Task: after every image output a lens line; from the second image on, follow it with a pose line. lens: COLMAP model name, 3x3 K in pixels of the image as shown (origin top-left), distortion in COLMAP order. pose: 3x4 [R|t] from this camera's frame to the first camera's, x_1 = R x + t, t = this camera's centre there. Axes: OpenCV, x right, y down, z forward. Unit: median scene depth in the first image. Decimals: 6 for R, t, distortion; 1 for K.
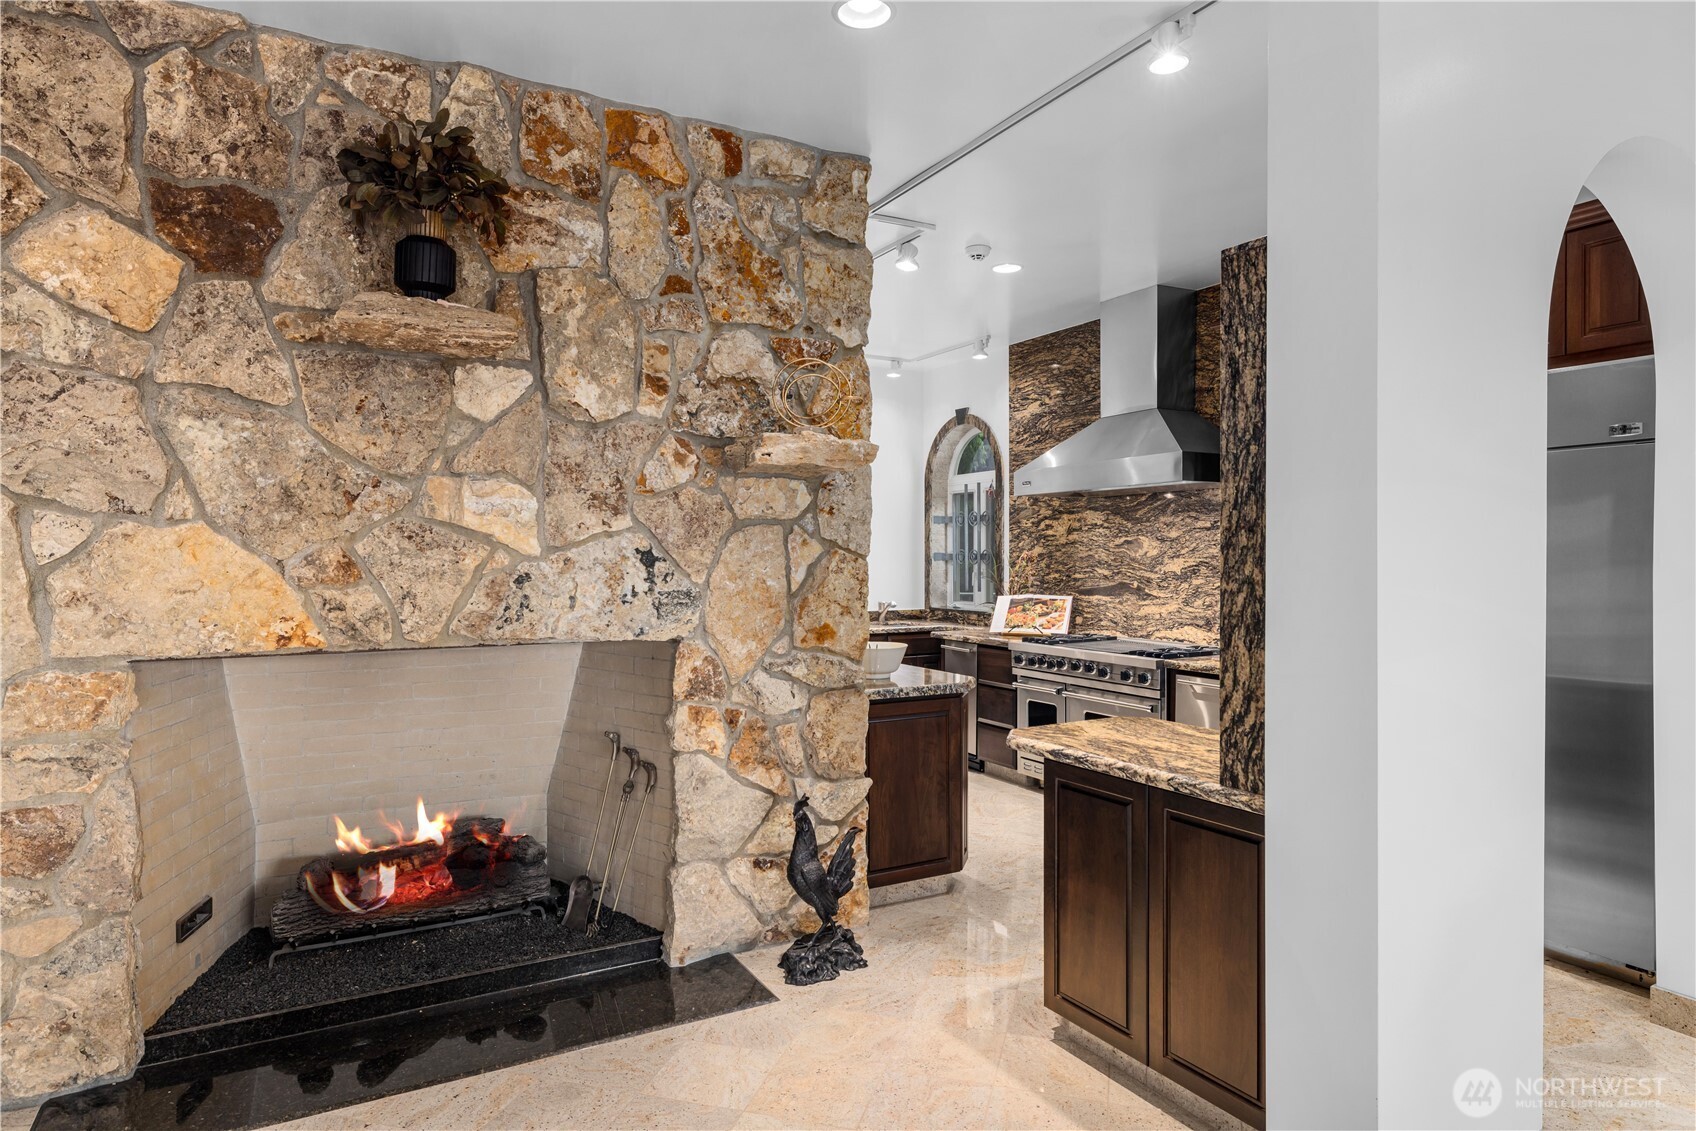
lens RADIAL K [[974.2, 0, 846.8], [0, 974.2, 568.3], [0, 0, 1]] dist [0.000501, 0.000012]
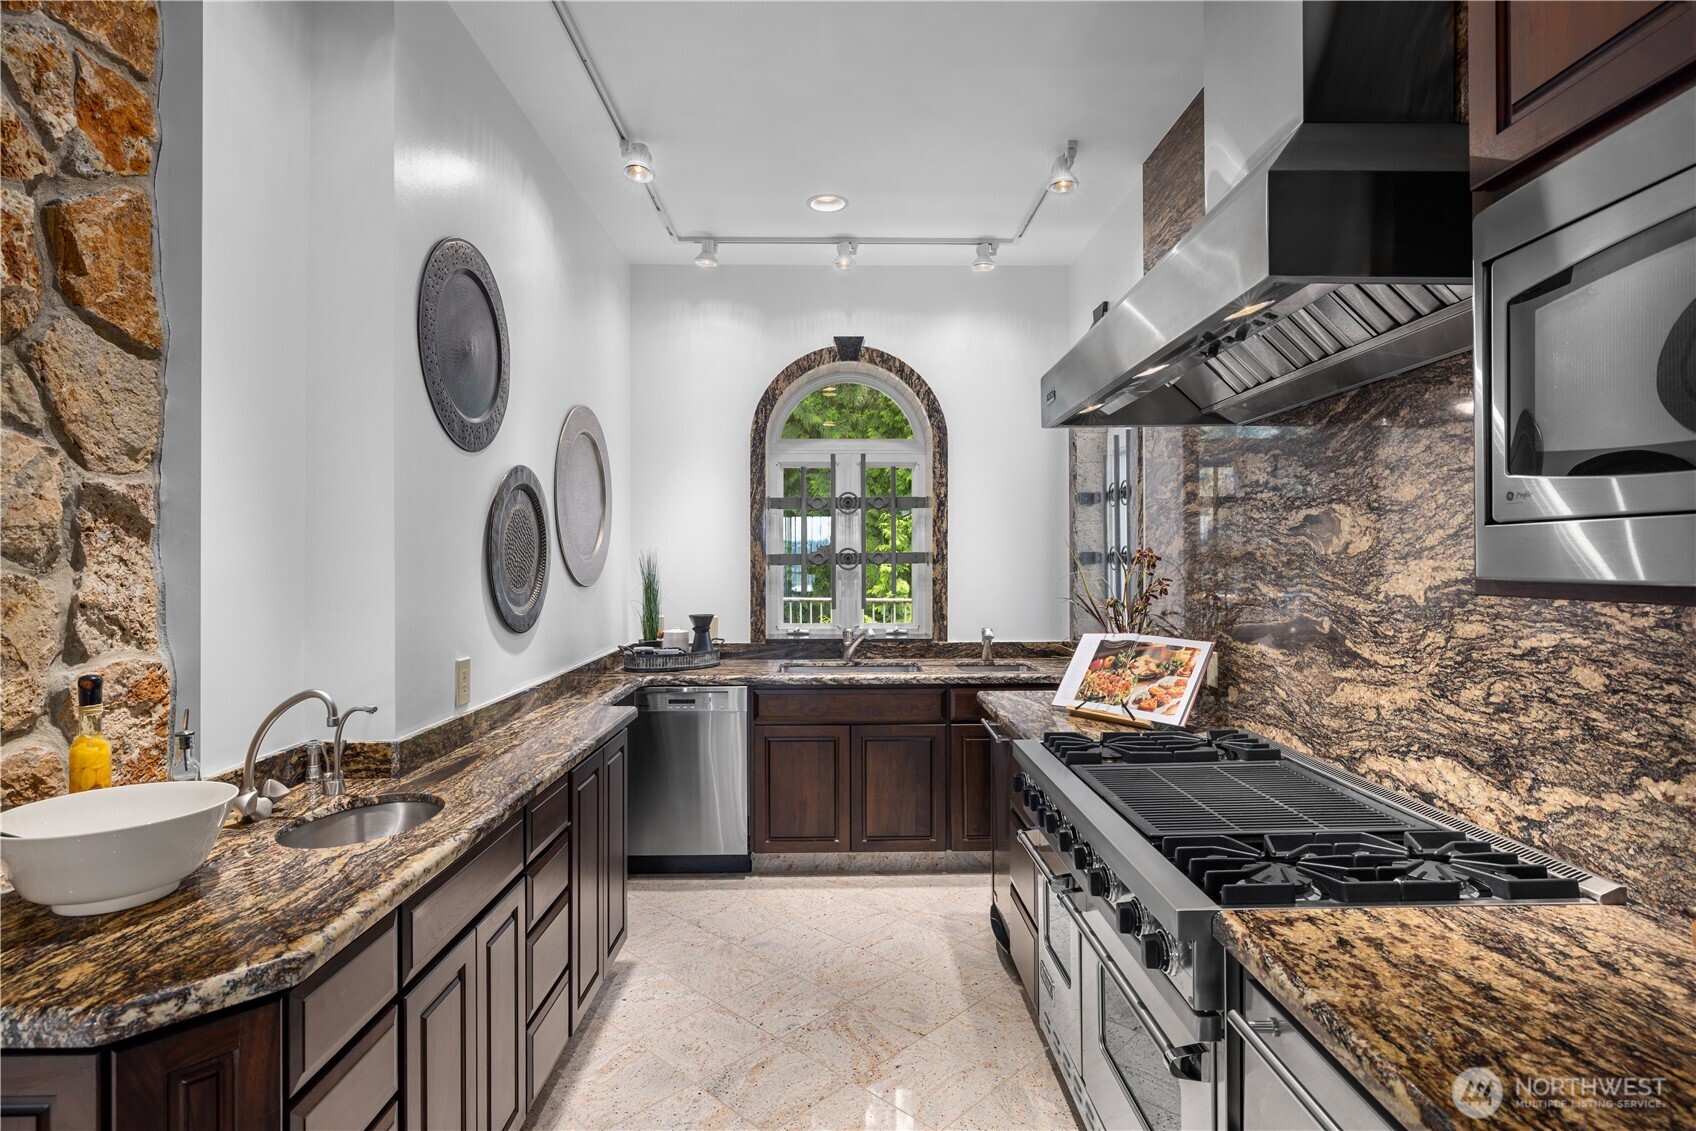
lens RADIAL K [[848.1, 0, 848.7], [0, 848.1, 557.8], [0, 0, 1]] dist [-0.002501, -0.000415]
pose [[0.868221, -0.004134, -0.496161, 0.300561], [-0.003147, 0.999899, -0.013837, -0.005608], [0.496168, 0.013575, 0.868120, 0.606083]]
